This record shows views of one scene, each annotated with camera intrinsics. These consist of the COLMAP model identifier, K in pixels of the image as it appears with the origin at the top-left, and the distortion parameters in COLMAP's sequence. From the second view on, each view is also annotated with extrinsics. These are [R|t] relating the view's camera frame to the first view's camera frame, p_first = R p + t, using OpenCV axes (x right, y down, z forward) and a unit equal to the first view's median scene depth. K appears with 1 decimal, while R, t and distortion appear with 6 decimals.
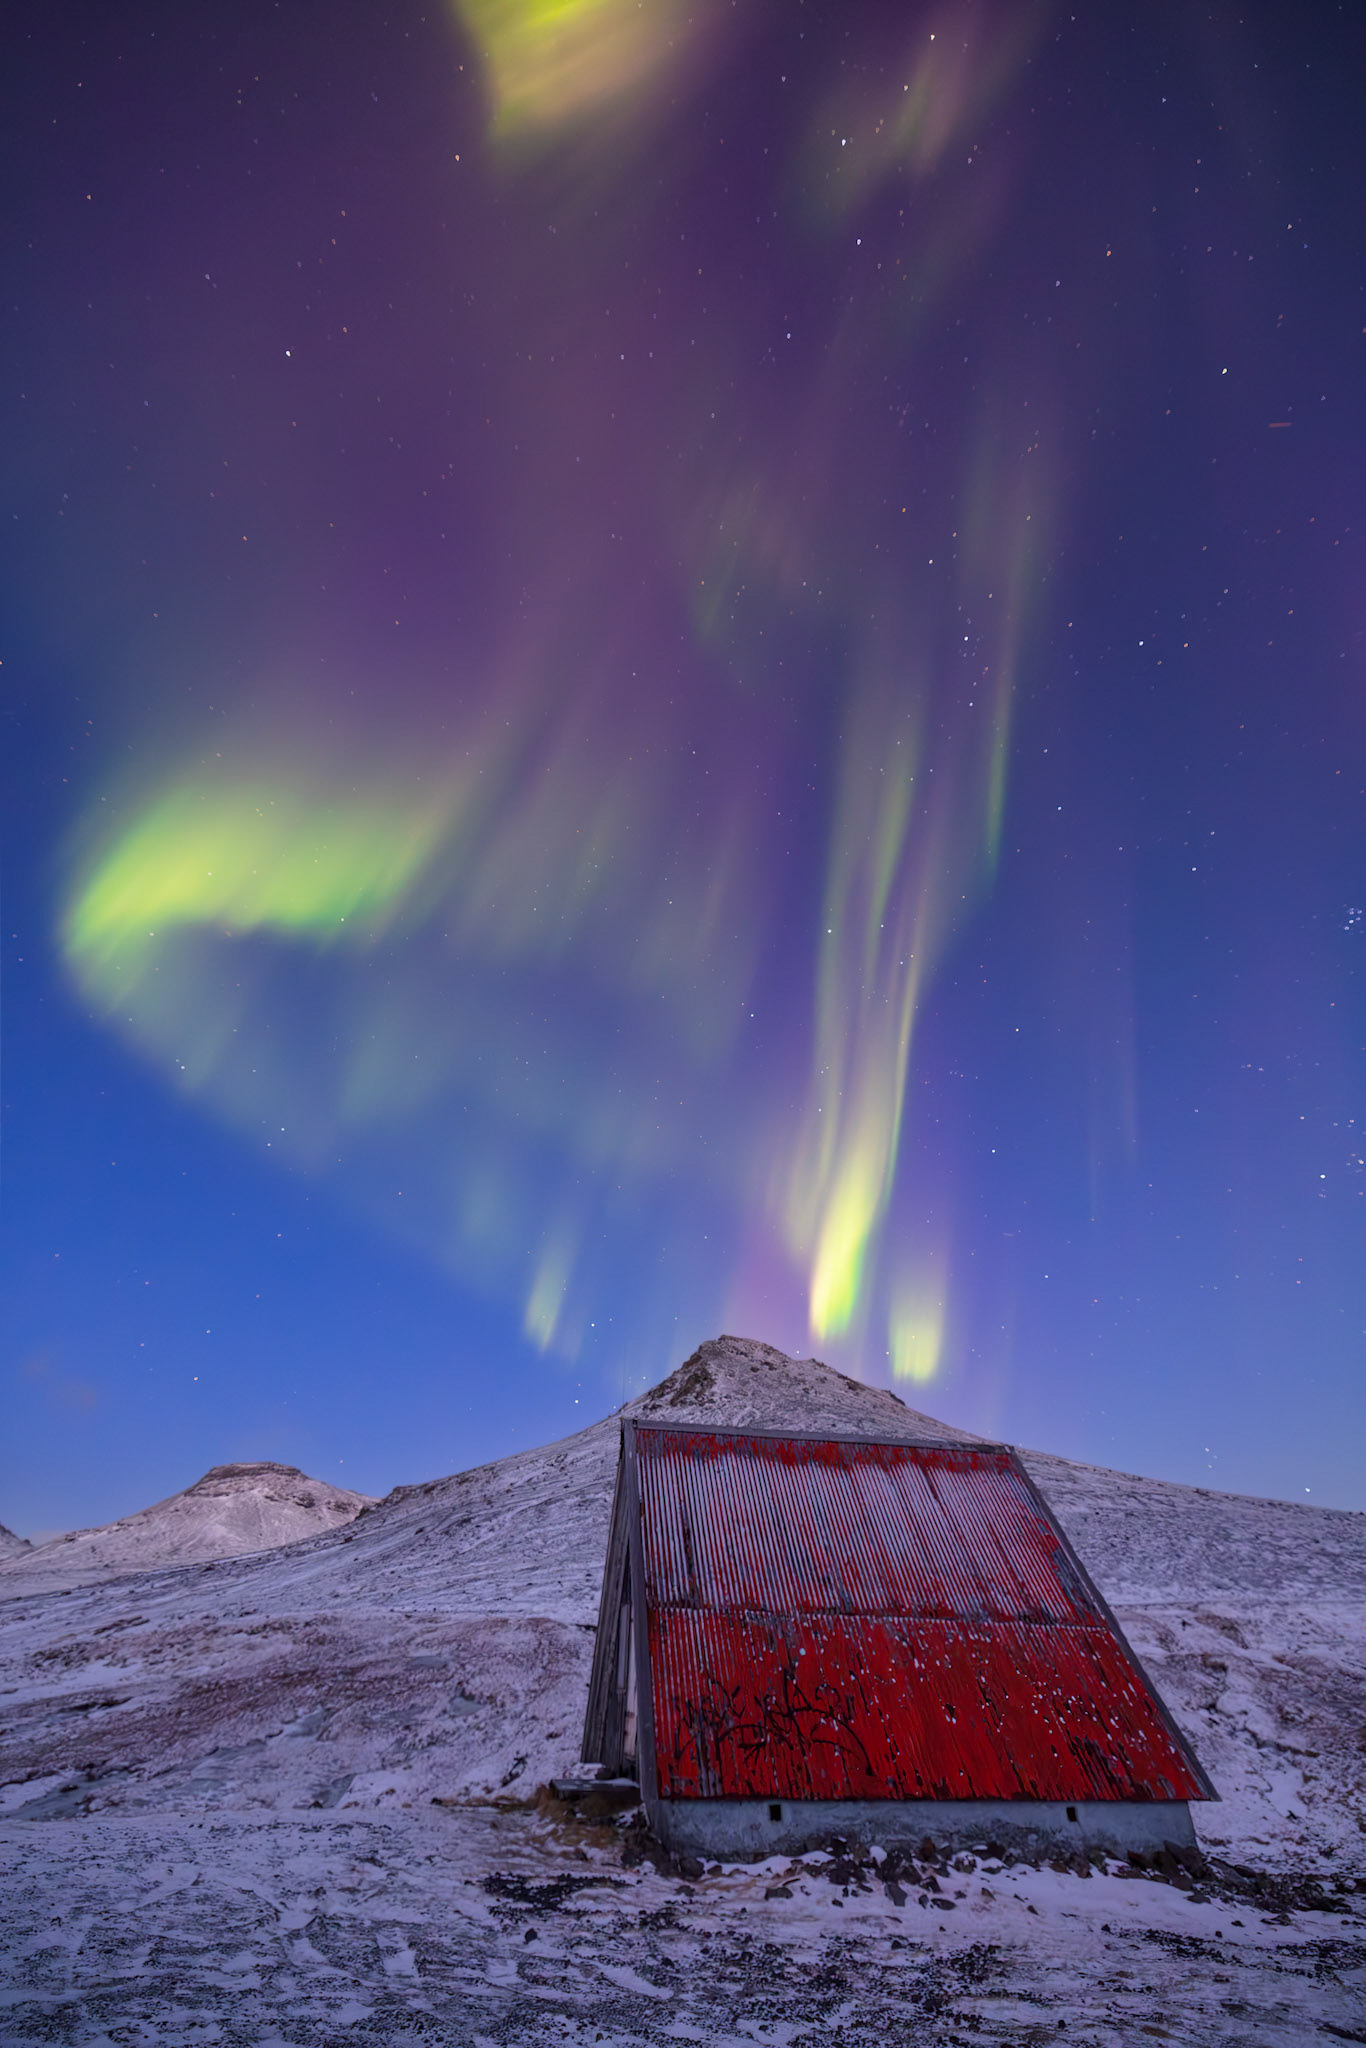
lens RADIAL K [[882.2, 0, 682.7], [0, 882.2, 1020.3], [0, 0, 1]] dist [0.002134, -0.002239]
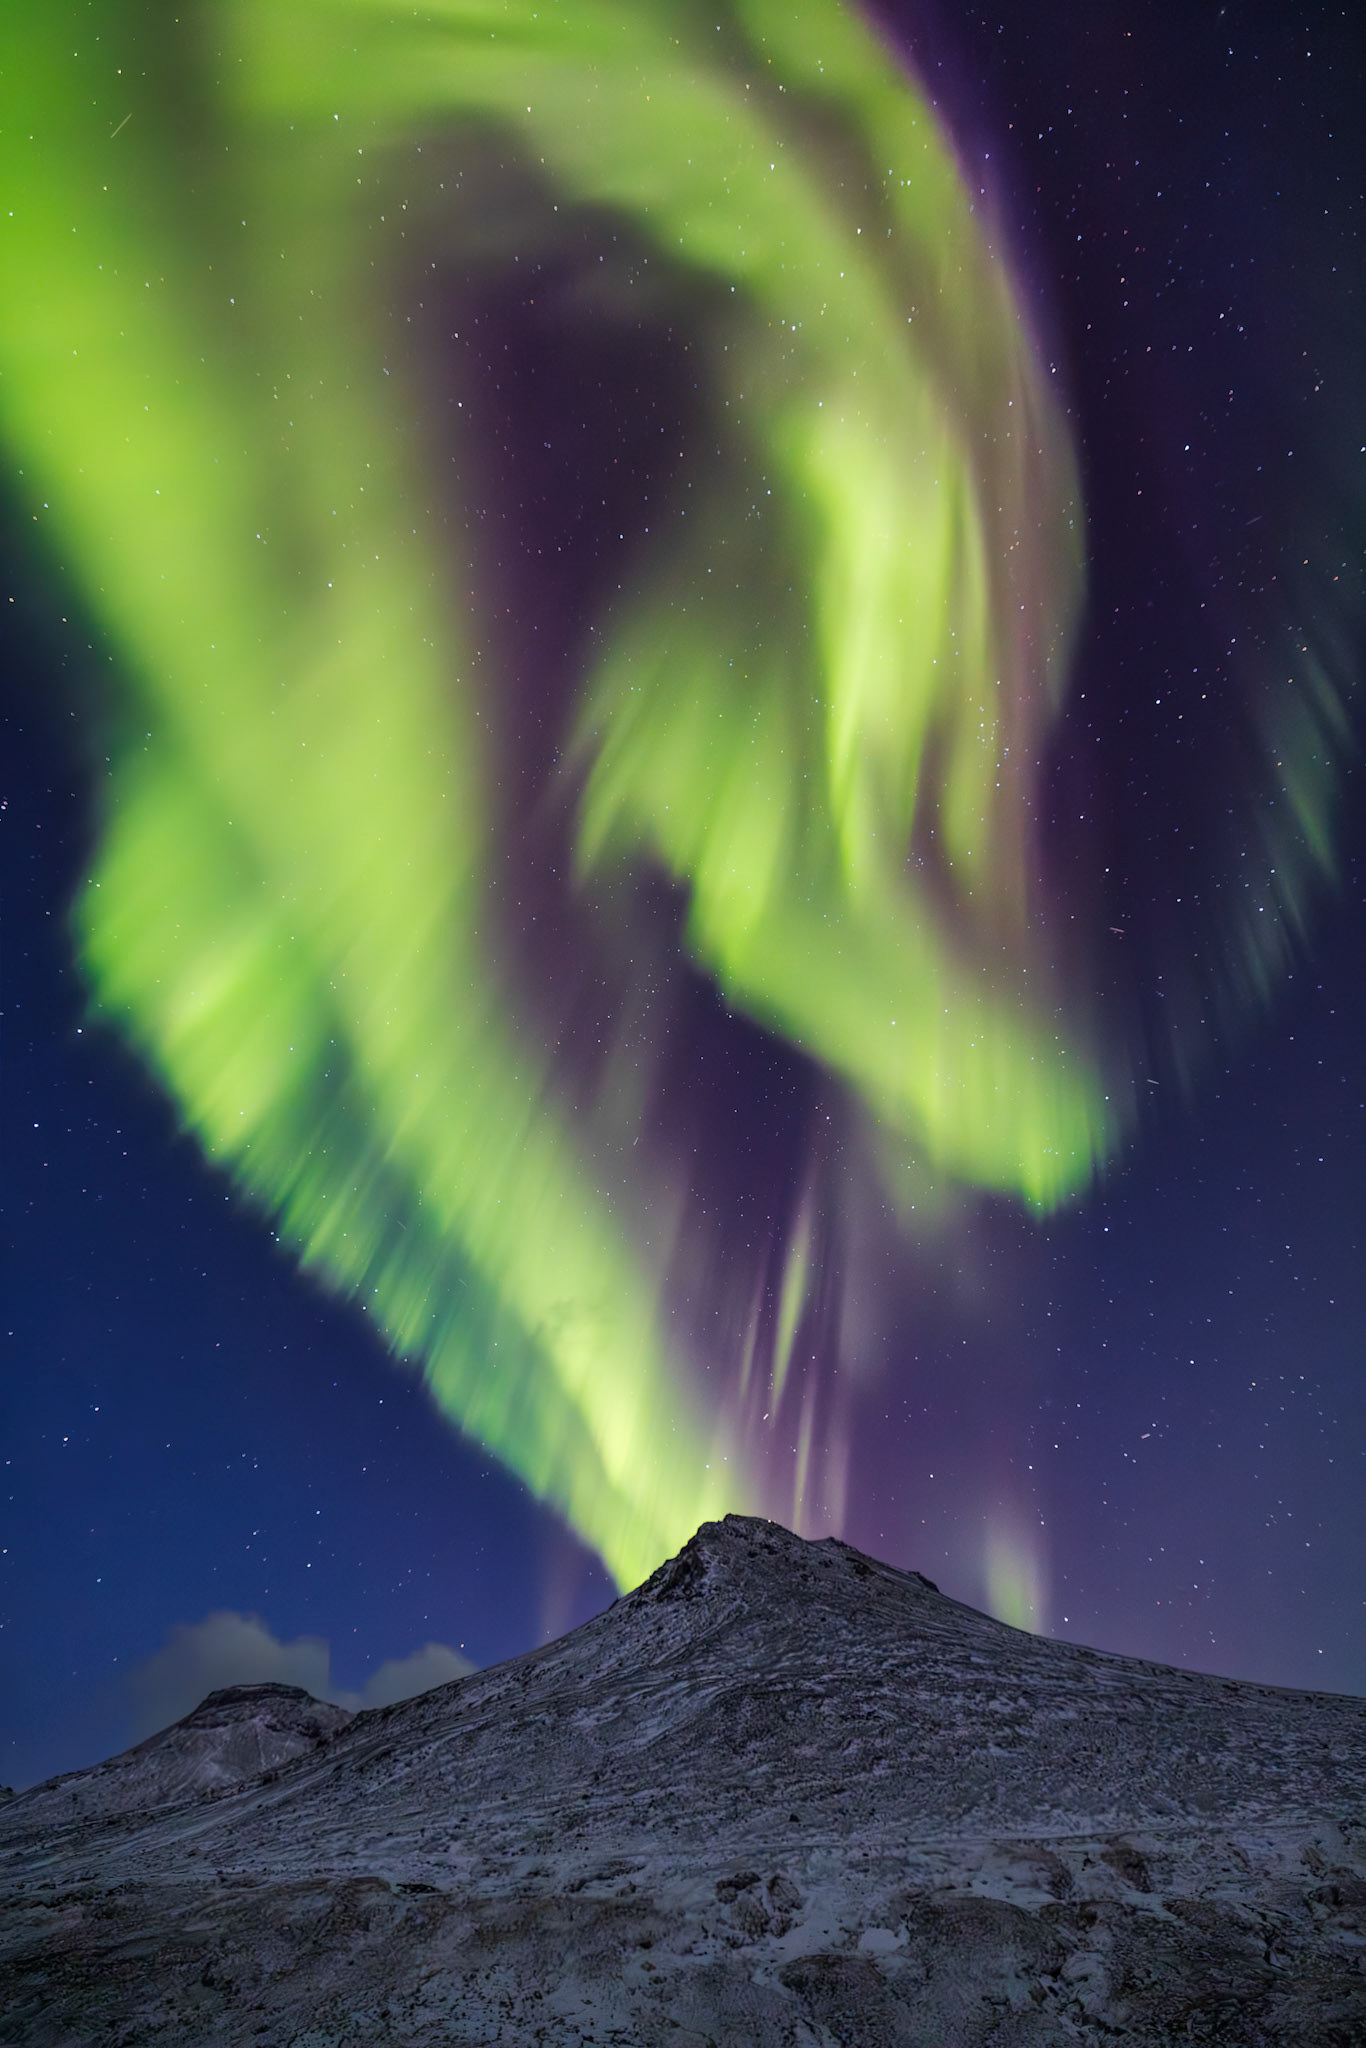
lens RADIAL K [[882.2, 0, 670.5], [0, 882.2, 1013.5], [0, 0, 1]] dist [0.002134, -0.002239]
pose [[0.998076, -0.056604, -0.025308, 0.110050], [0.051393, 0.983573, -0.173041, -0.009745], [0.034687, 0.171407, 0.984589, -0.013968]]
